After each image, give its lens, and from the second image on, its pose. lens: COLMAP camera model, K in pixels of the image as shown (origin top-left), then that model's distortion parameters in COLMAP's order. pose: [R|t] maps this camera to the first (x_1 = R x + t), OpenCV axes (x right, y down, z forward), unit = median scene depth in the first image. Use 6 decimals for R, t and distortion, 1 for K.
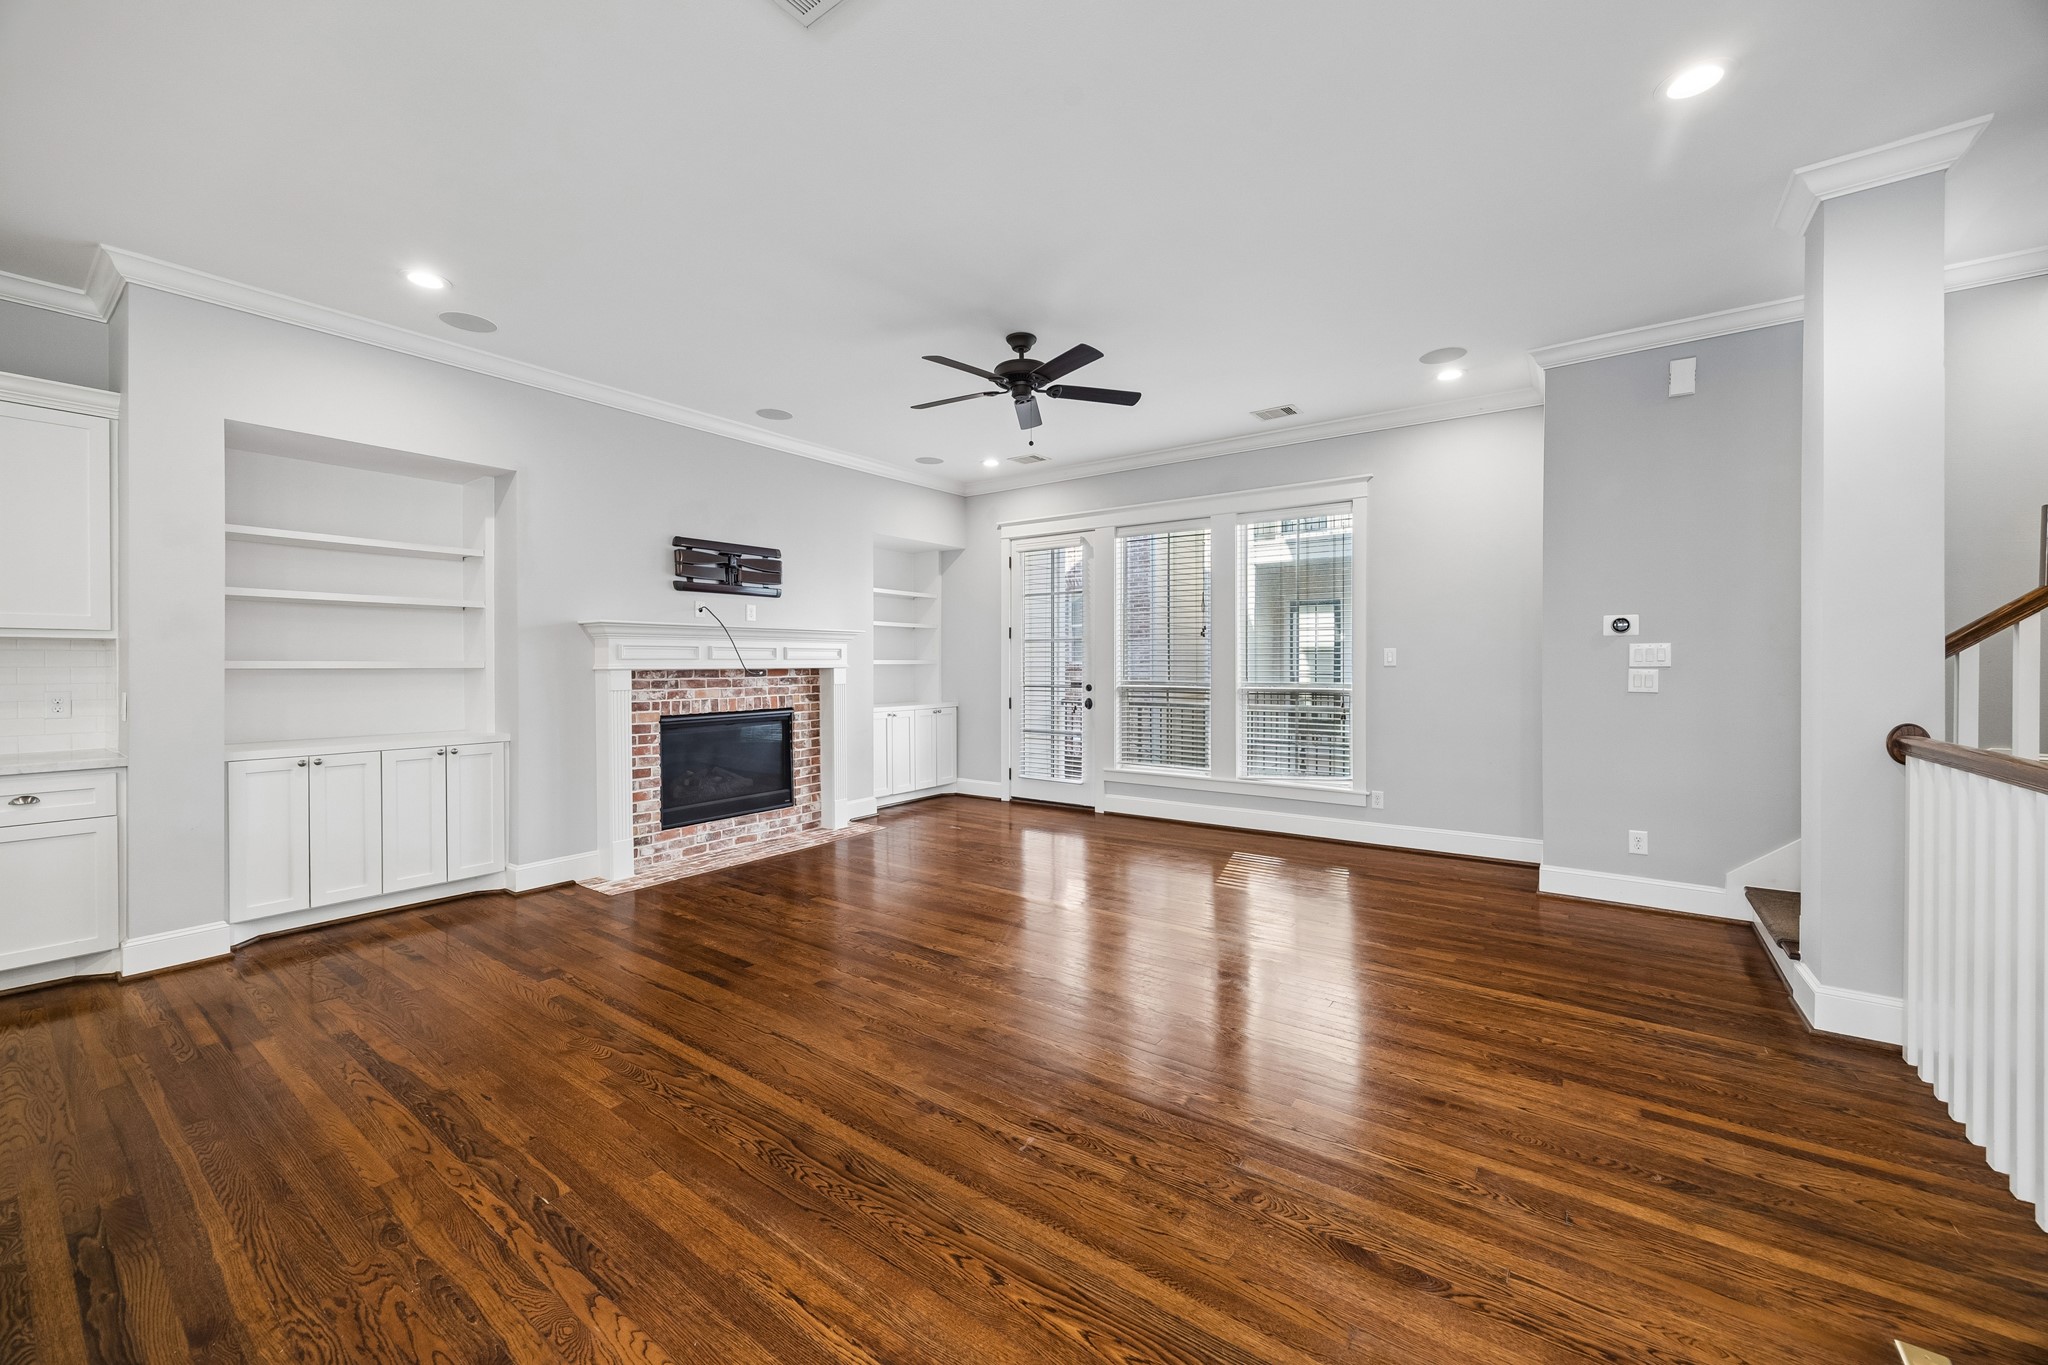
lens RADIAL K [[781.3, 0, 1030.3], [0, 781.3, 671.8], [0, 0, 1]] dist [0.000638, 0.000547]
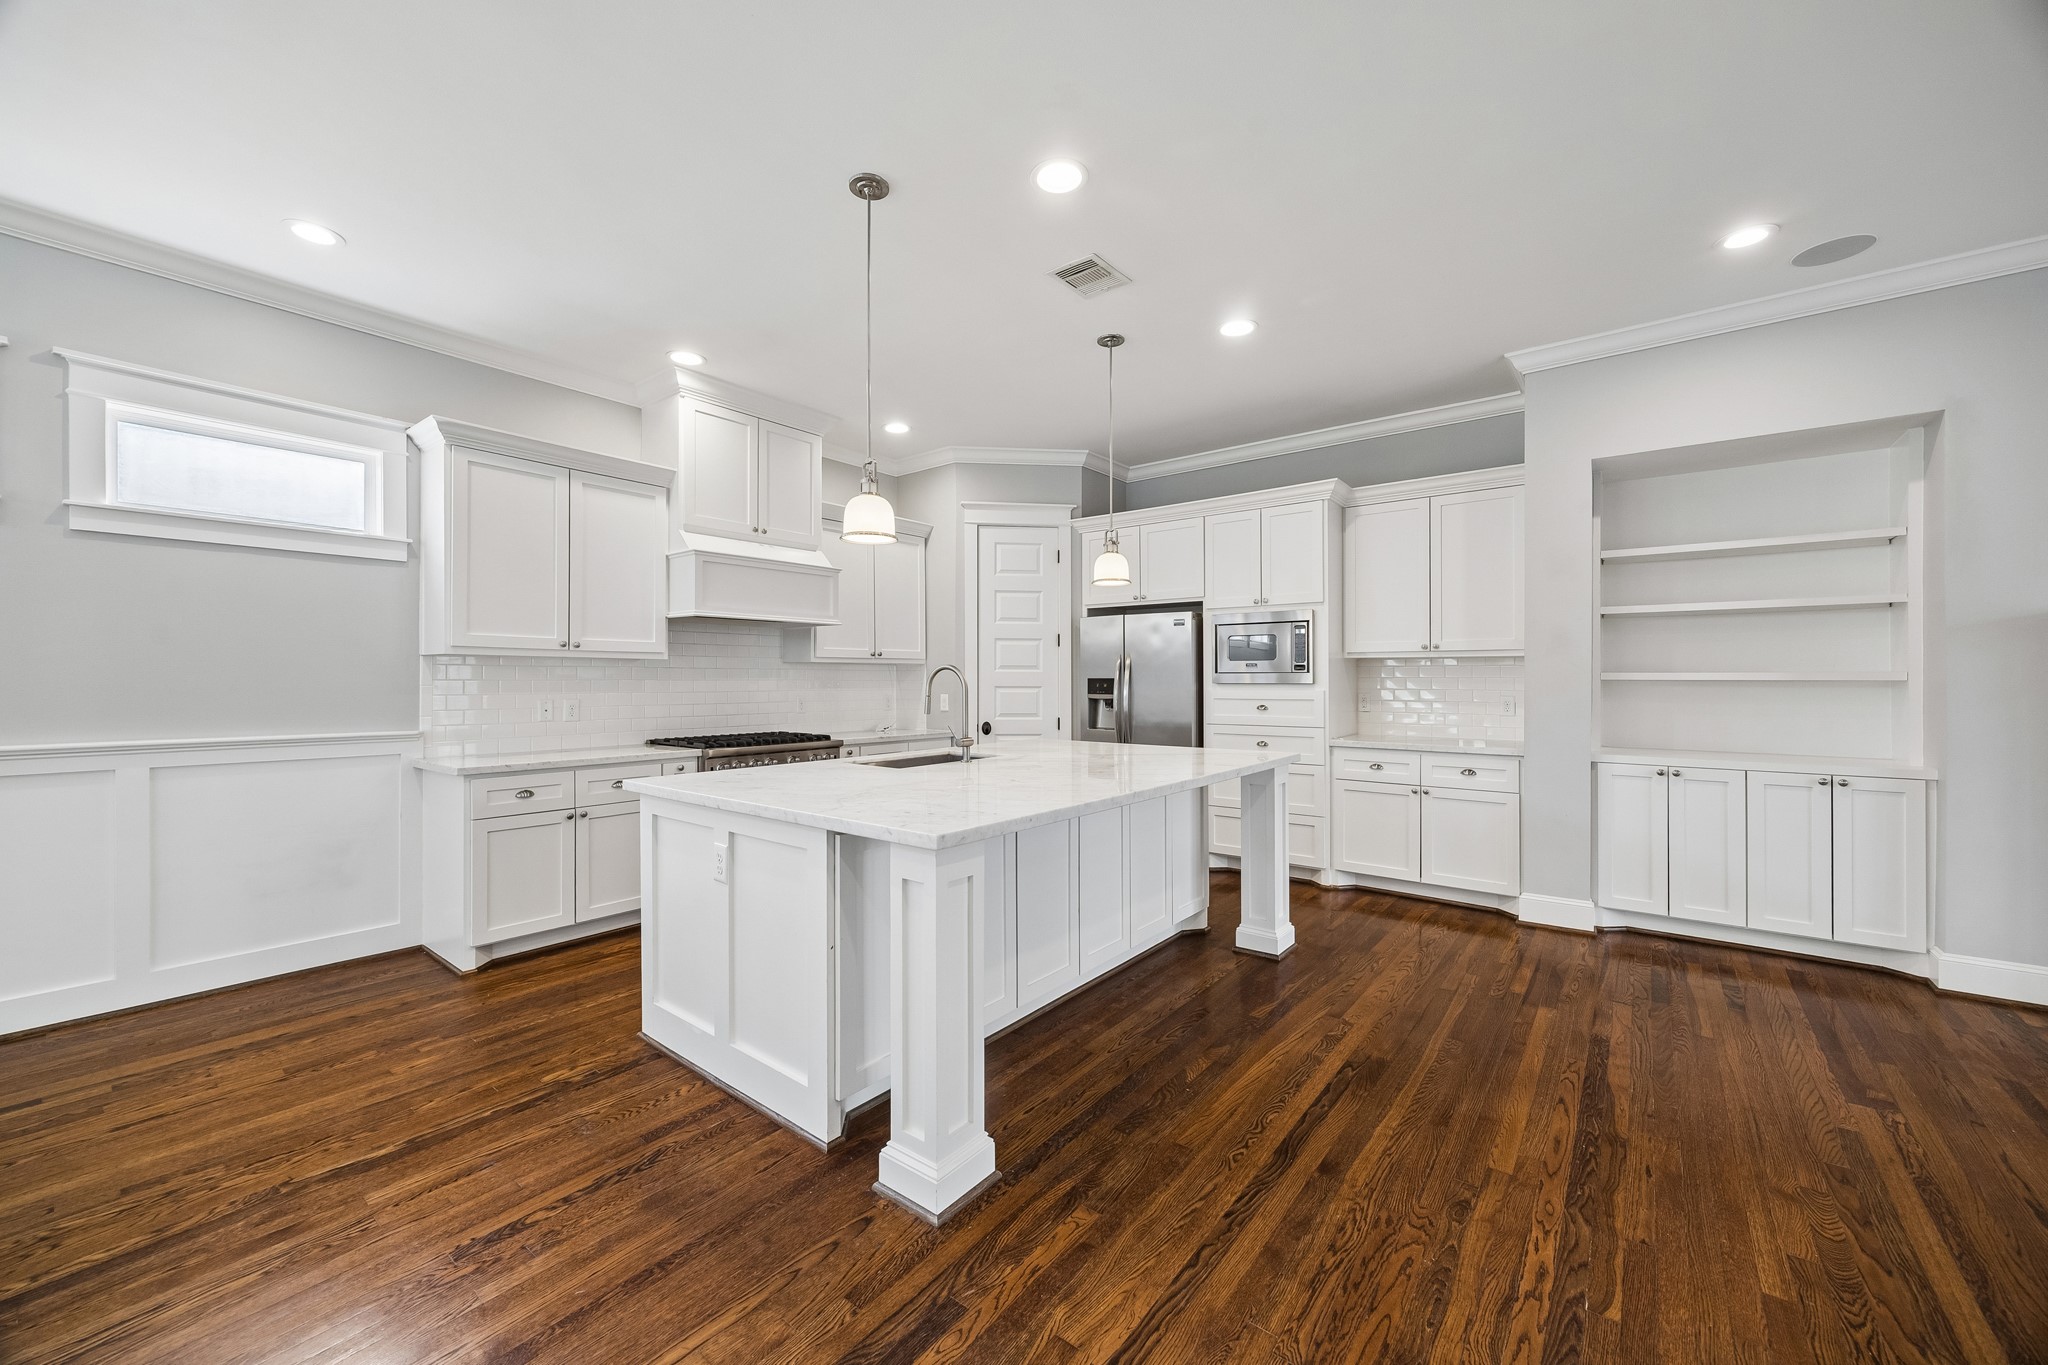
lens RADIAL K [[781.3, 0, 1021.4], [0, 781.3, 680.6], [0, 0, 1]] dist [0.000638, 0.000547]
pose [[-0.047831, 0.005492, -0.998840, 0.183956], [-0.008662, 0.999945, 0.005913, -0.002529], [0.998818, 0.008935, -0.047781, 0.300059]]
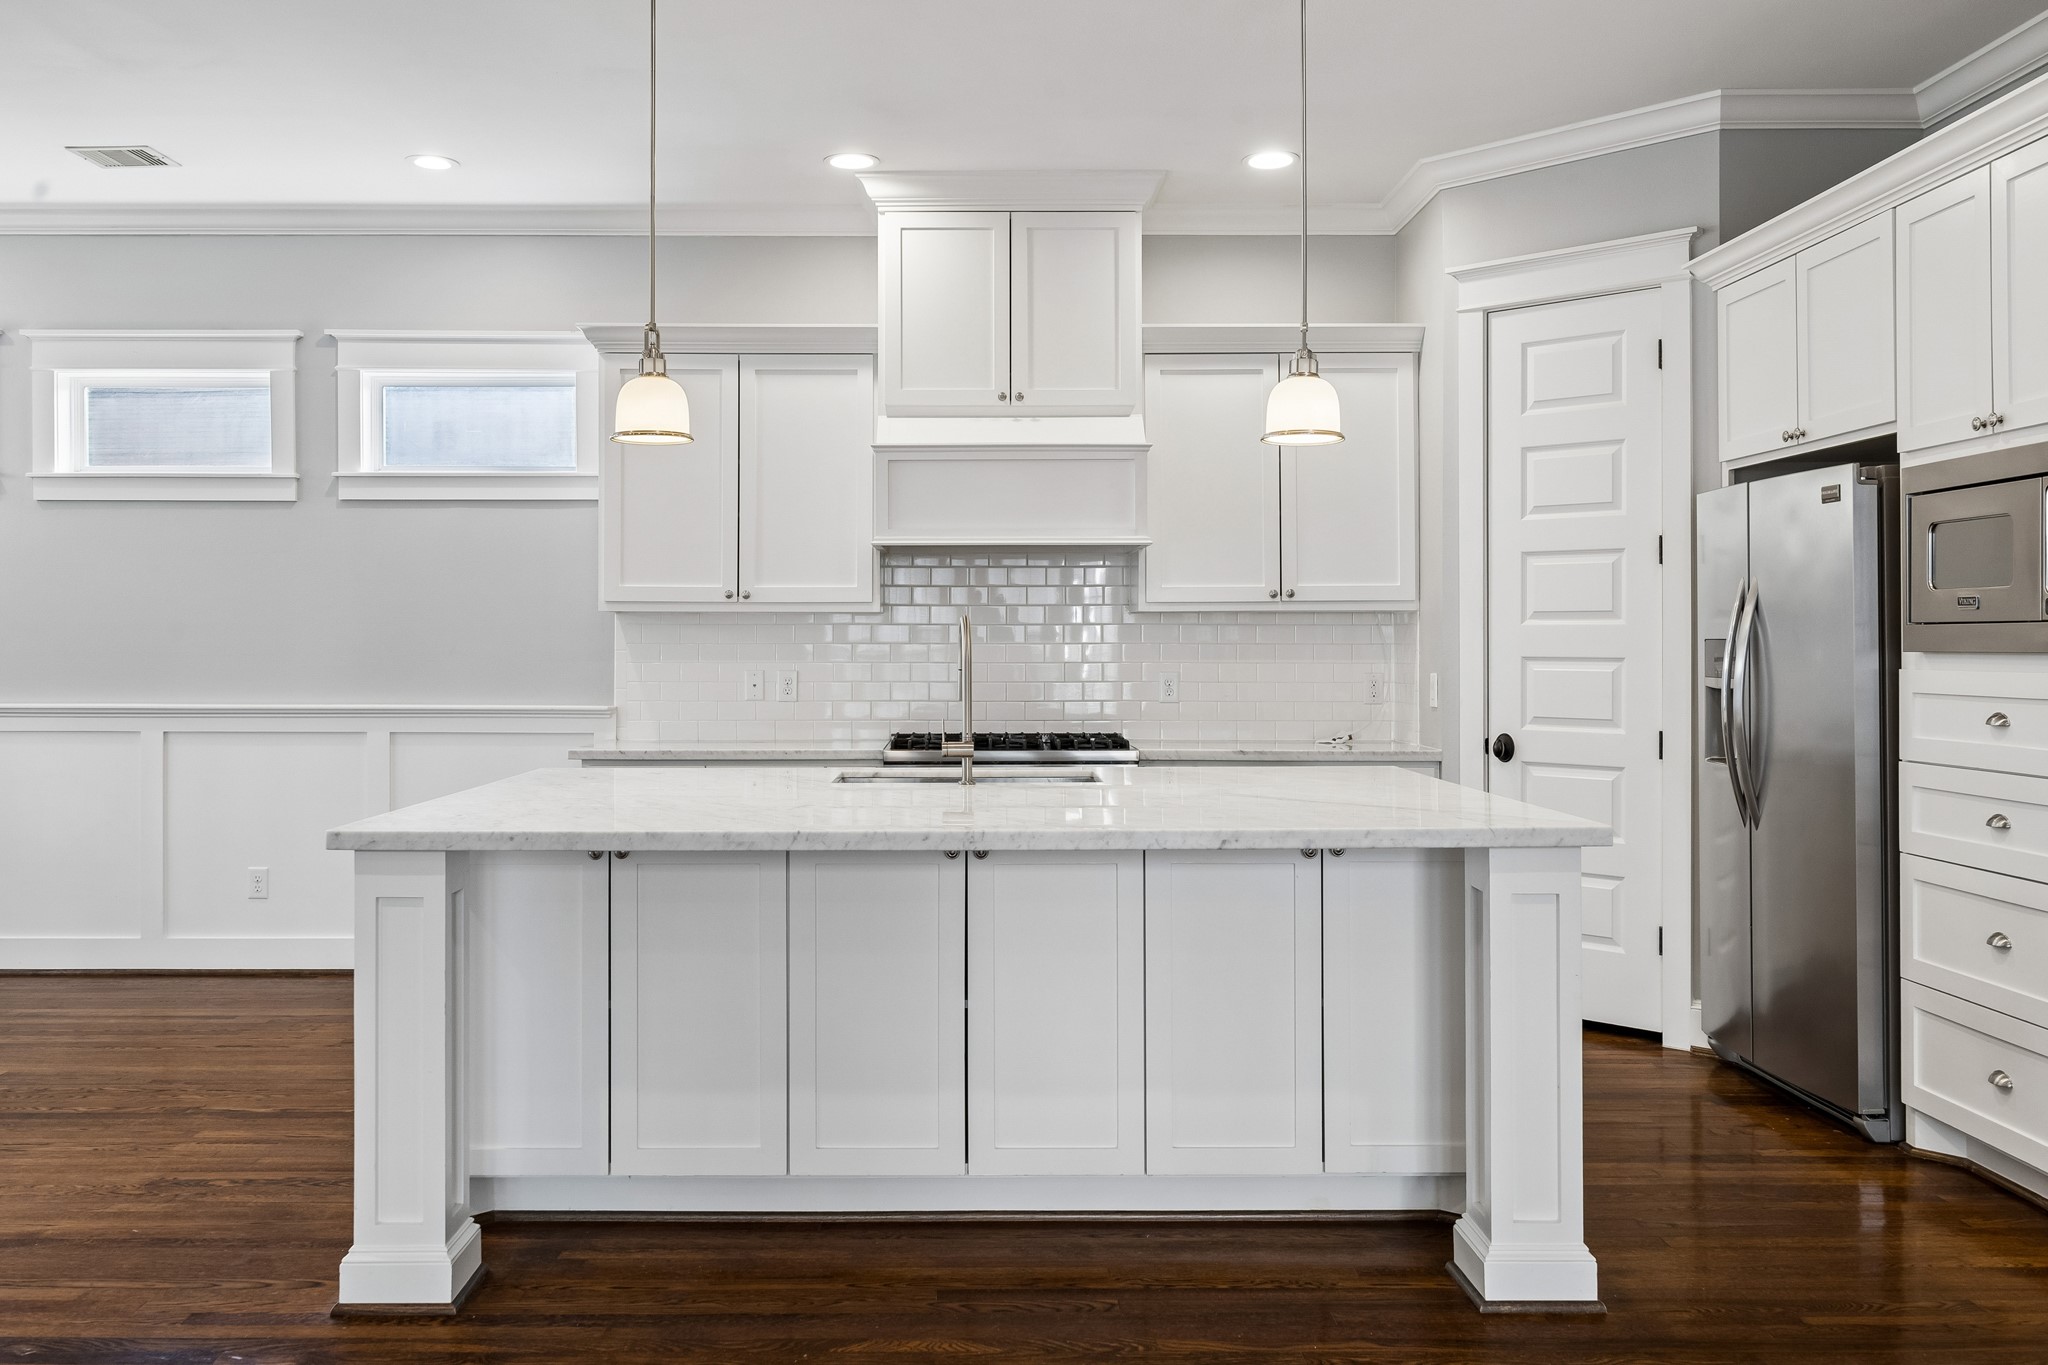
lens RADIAL K [[1672.0, 0, 988.7], [0, 1672.0, 640.4], [0, 0, 1]] dist [-0.001349, -0.010463]
pose [[-0.812757, 0.002770, -0.582596, -0.171380], [-0.001284, 0.999978, 0.006546, -0.006905], [0.582601, 0.006068, -0.812736, 1.396523]]
